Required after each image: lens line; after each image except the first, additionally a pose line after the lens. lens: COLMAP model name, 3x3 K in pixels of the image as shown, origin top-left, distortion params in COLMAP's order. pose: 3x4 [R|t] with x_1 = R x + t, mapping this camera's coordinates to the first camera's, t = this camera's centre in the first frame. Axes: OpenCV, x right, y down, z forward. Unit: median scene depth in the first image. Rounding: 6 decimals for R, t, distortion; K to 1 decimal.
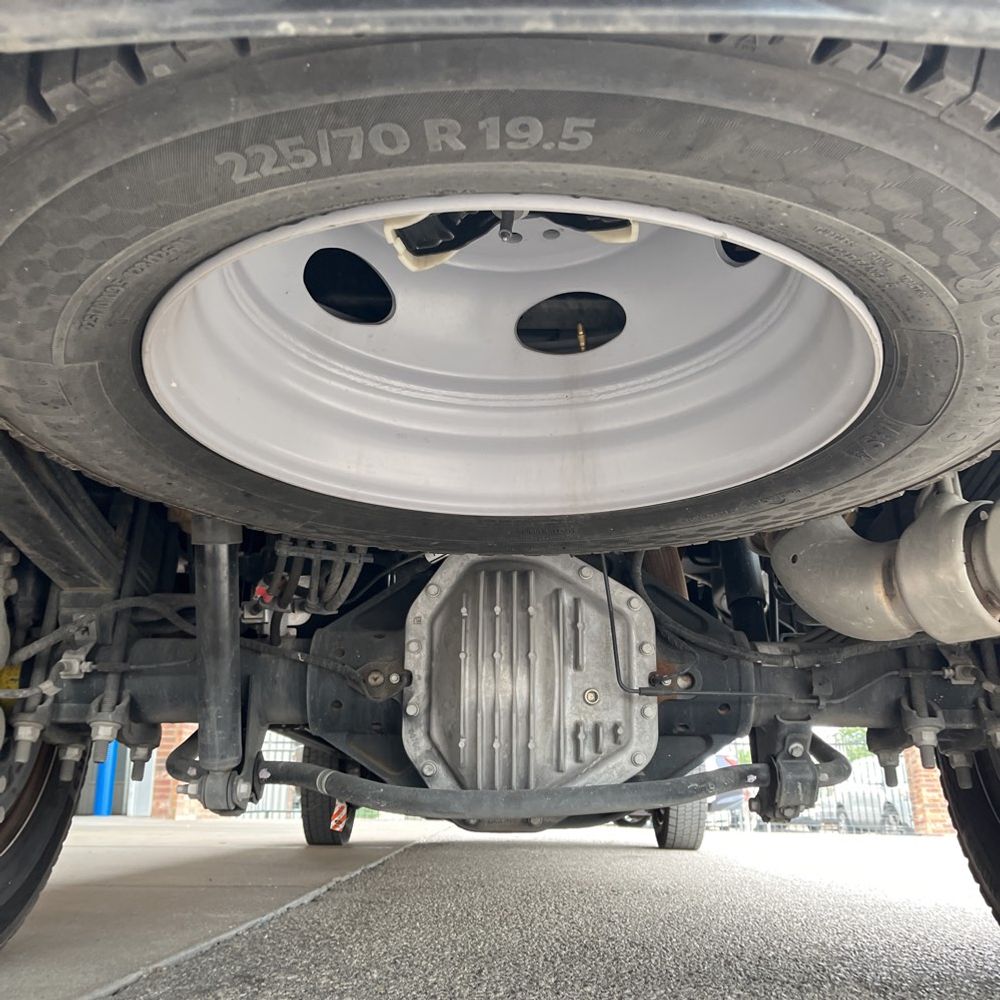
lens RADIAL K [[1034.8, 0, 495.5], [0, 1034.8, 495.1], [0, 0, 1]] dist [0.021609, 0.000000]
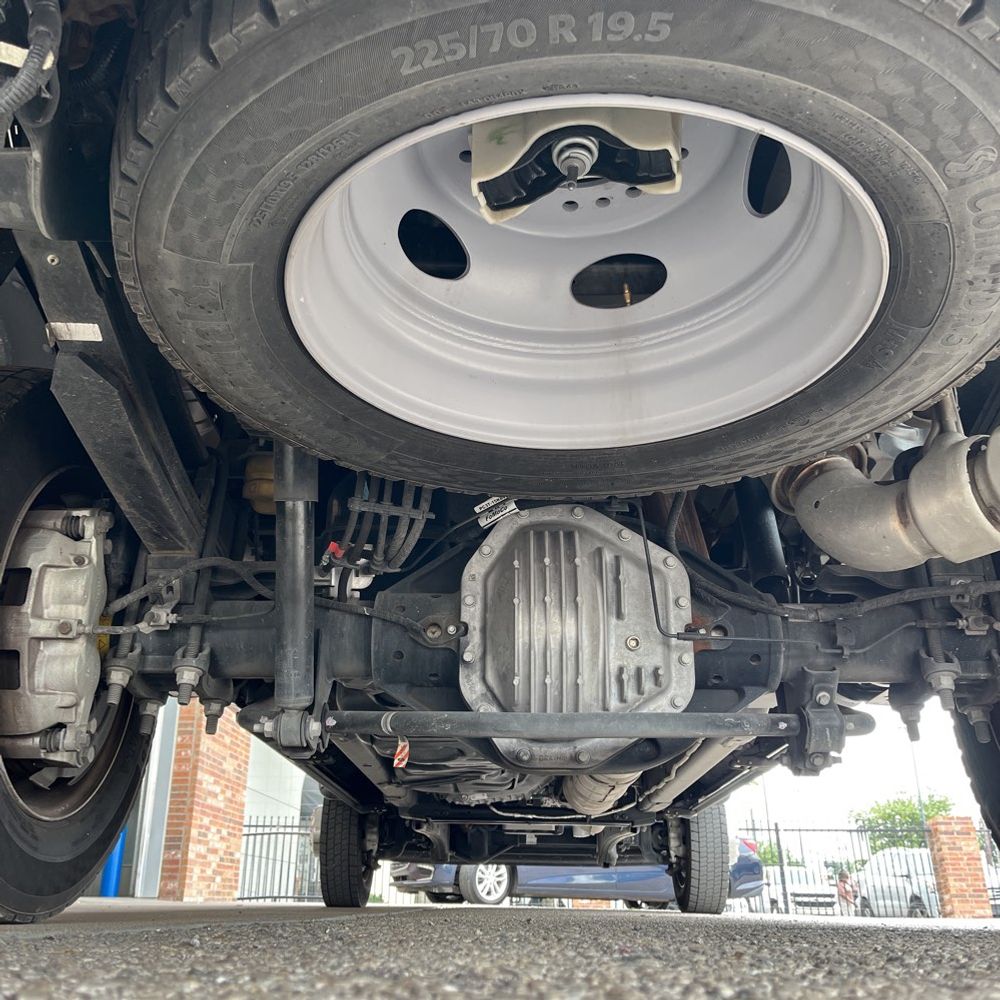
lens RADIAL K [[1034.8, 0, 486.2], [0, 1034.8, 474.3], [0, 0, 1]] dist [0.021609, 0.000000]
pose [[0.999876, -0.001635, -0.015673, -0.049169], [-0.000067, 0.994153, -0.107981, 0.147923], [0.015757, 0.107968, 0.994029, -0.116901]]
